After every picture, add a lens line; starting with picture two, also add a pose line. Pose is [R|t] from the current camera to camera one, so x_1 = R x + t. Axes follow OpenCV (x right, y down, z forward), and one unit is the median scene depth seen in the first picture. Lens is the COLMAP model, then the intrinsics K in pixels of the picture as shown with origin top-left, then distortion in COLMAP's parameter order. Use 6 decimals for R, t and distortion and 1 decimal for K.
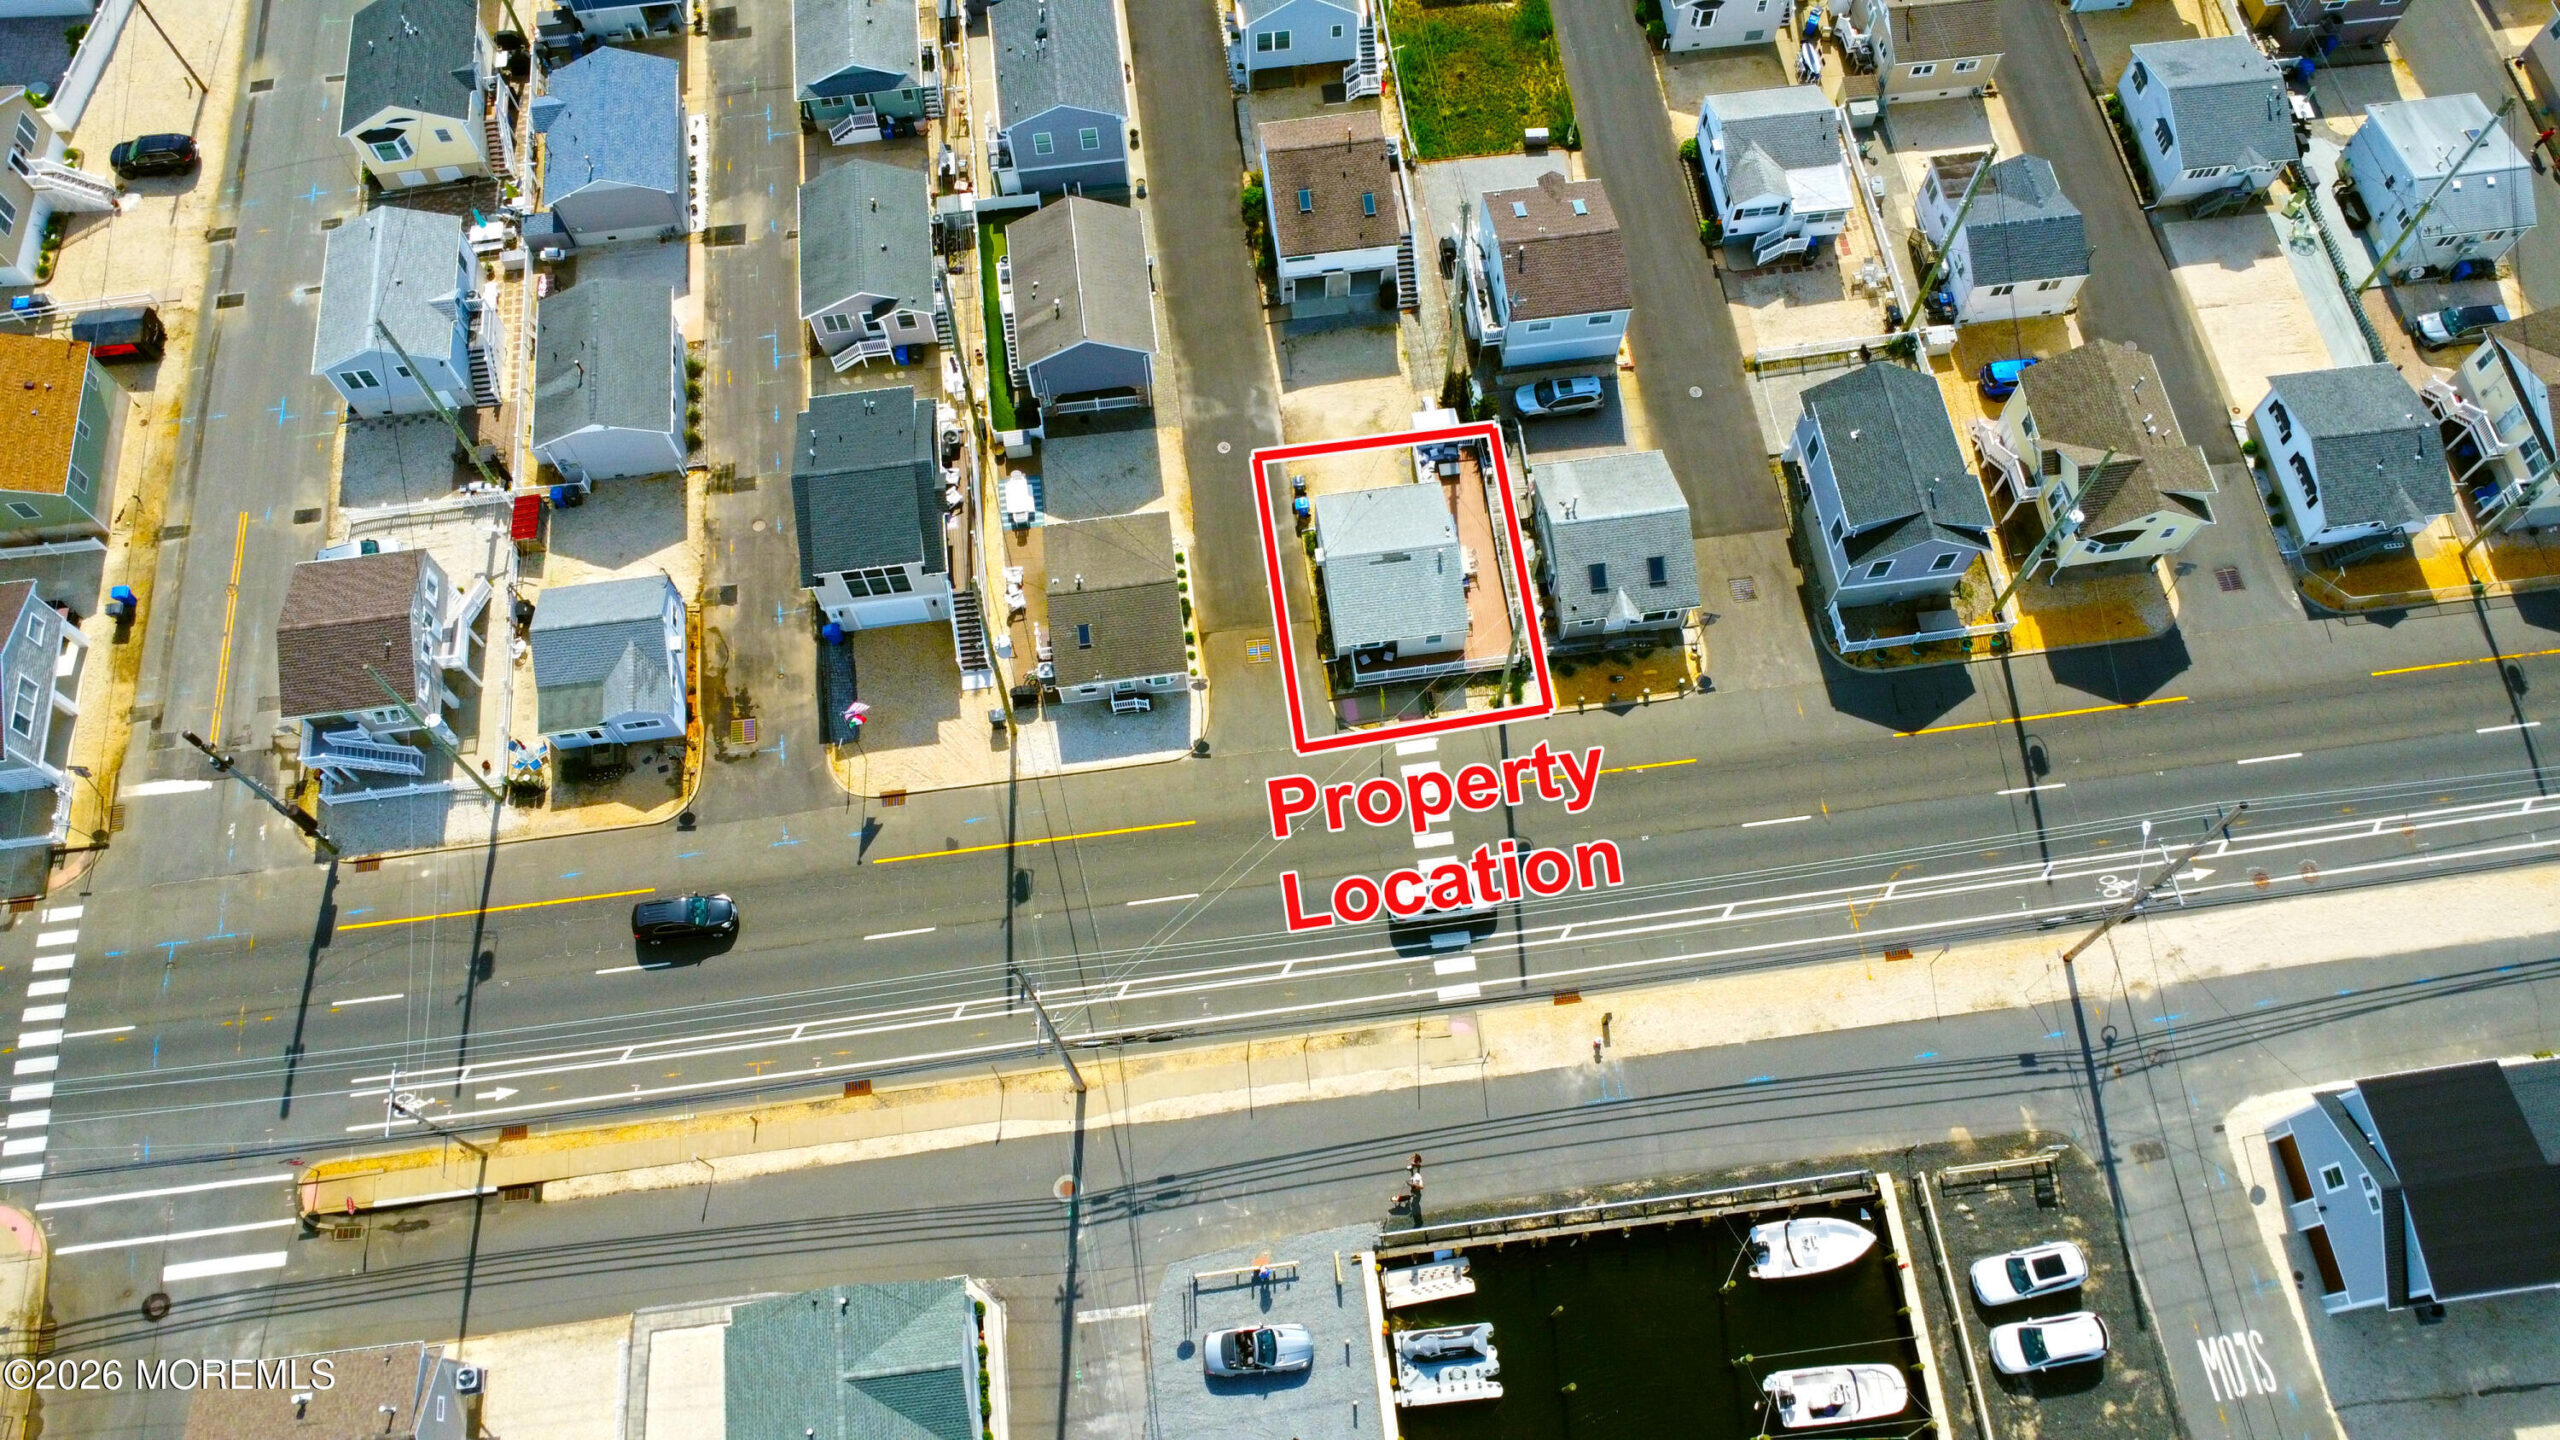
lens RADIAL K [[1782.4, 0, 1280.0], [0, 1782.4, 720.0], [0, 0, 1]] dist [-0.029784, -0.004791]
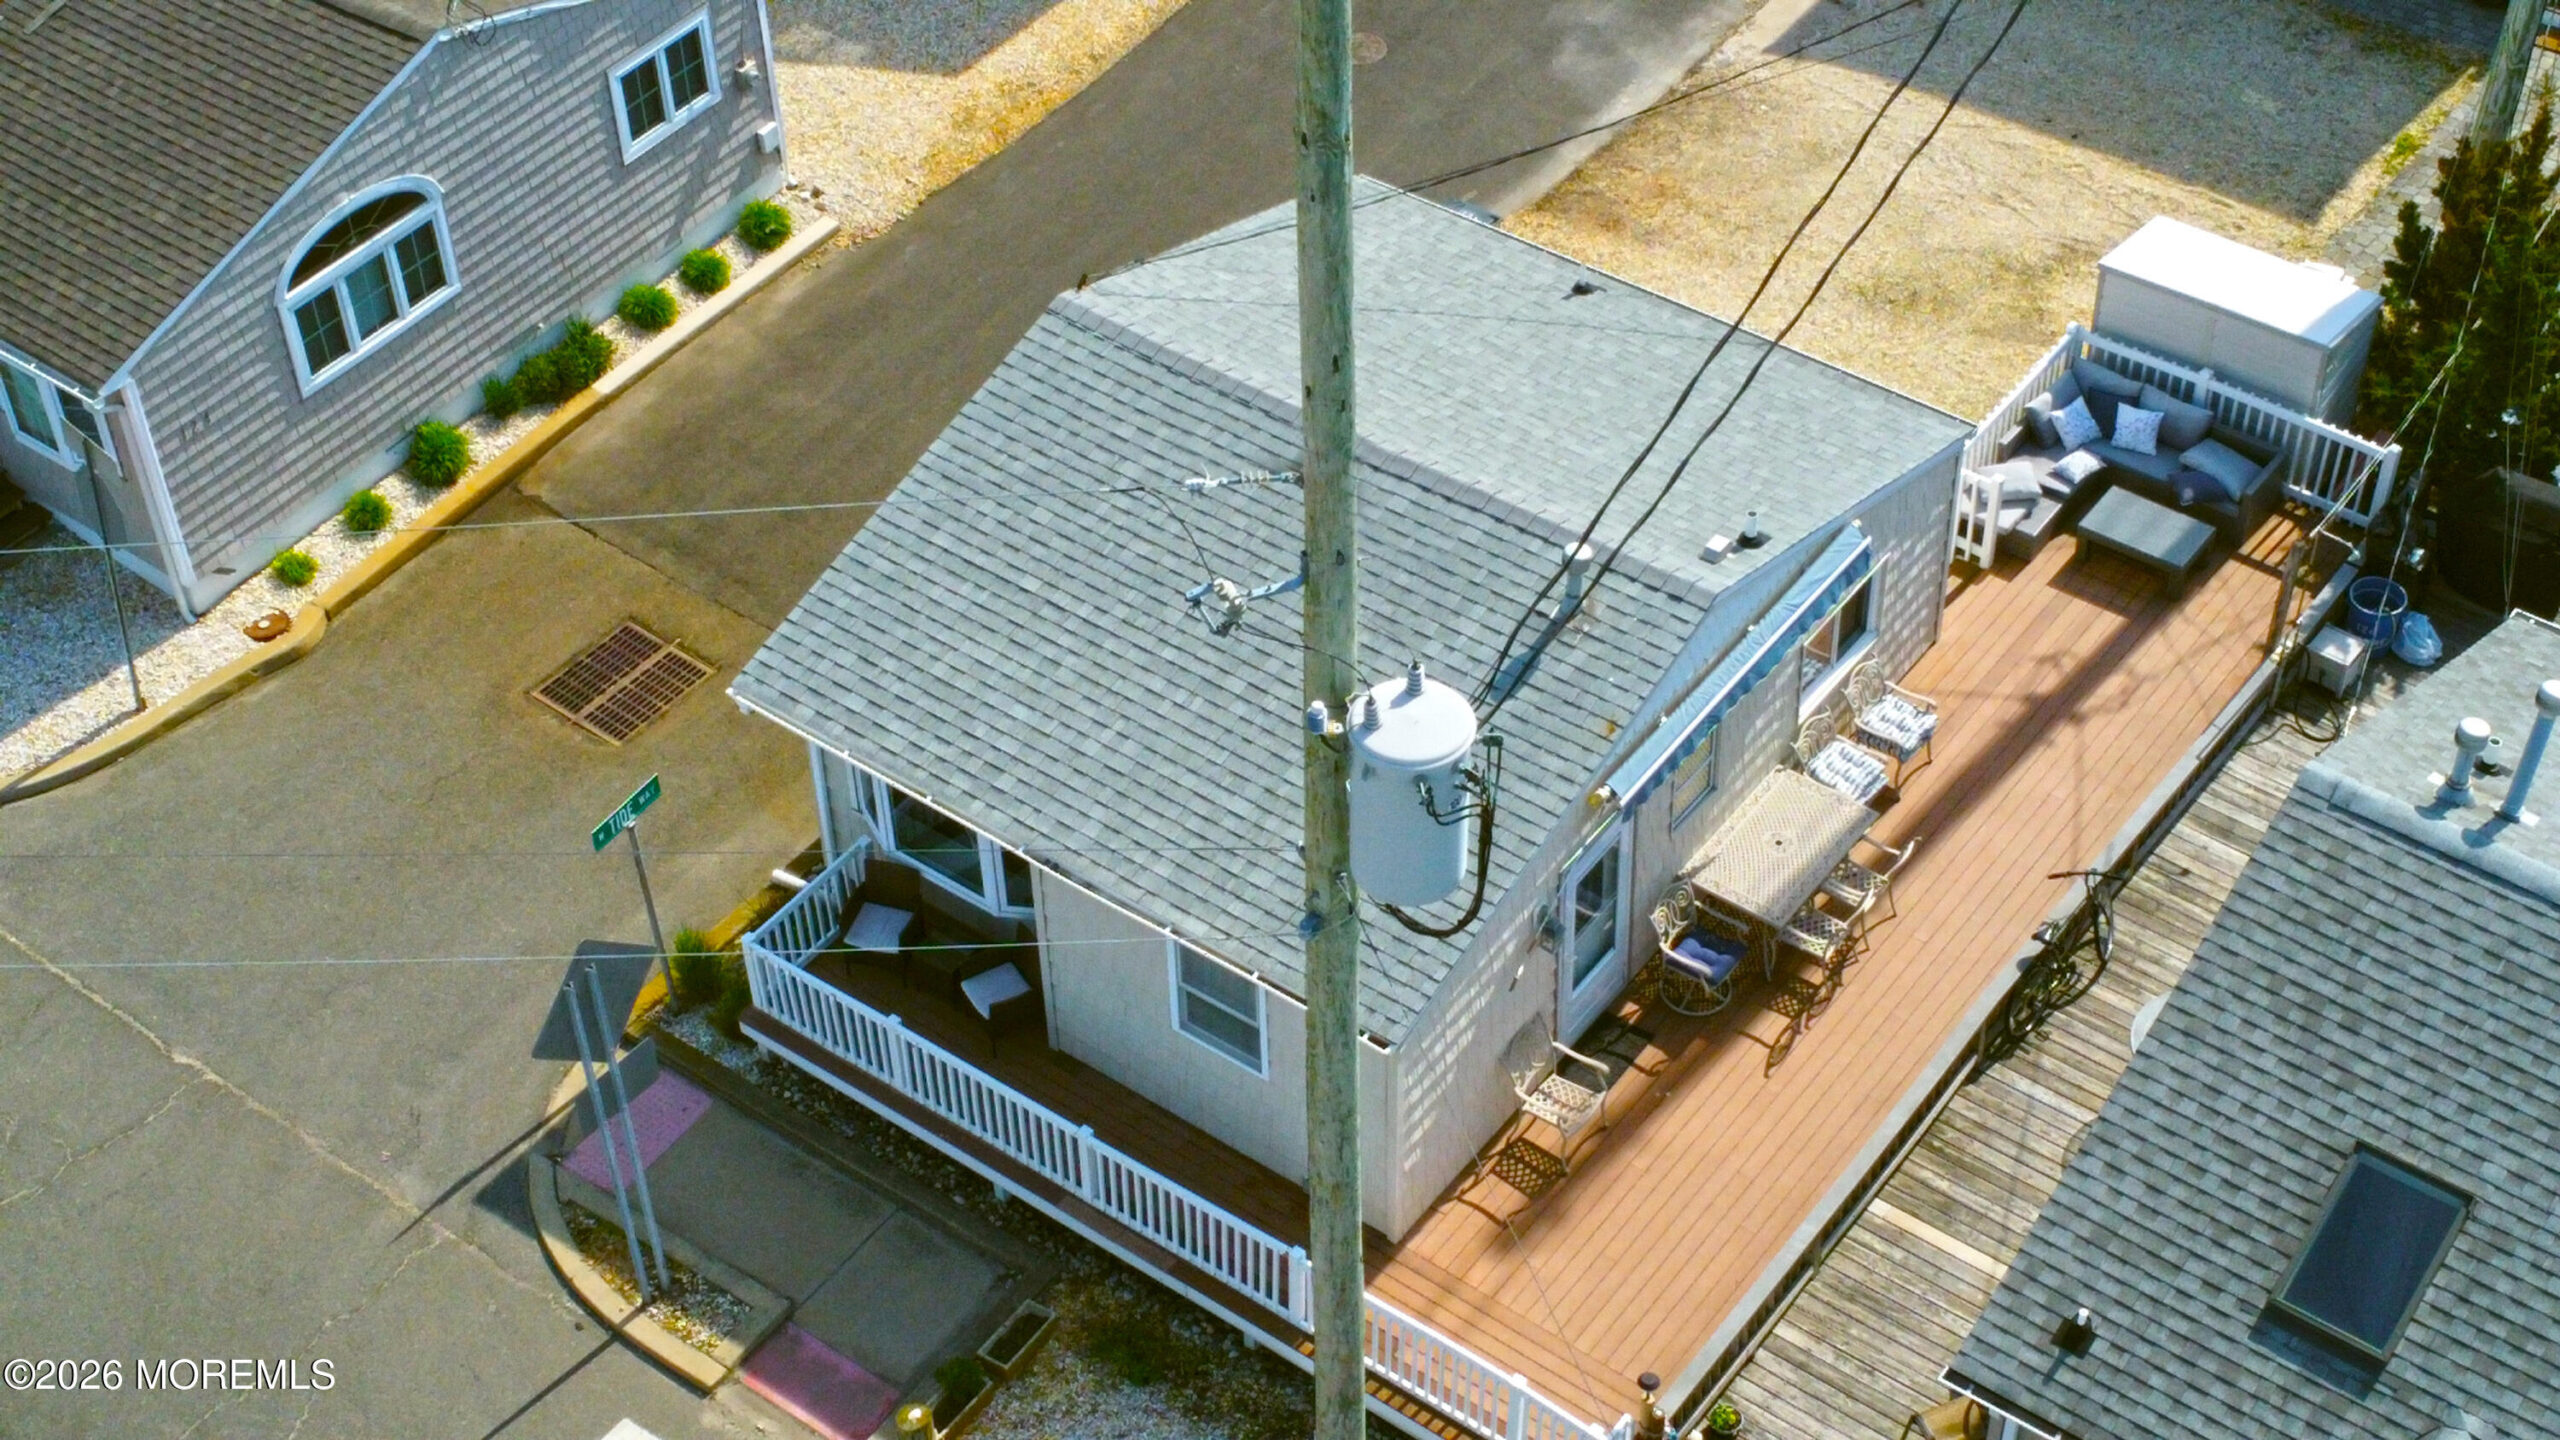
lens RADIAL K [[3651.1, 0, 1280.0], [0, 3651.1, 720.0], [0, 0, 1]] dist [-0.030088, 0.035030]
pose [[0.715621, 0.476166, -0.511031, 0.231832], [-0.631822, 0.753214, -0.182945, -0.010255], [0.297803, 0.453800, 0.839868, 0.715165]]
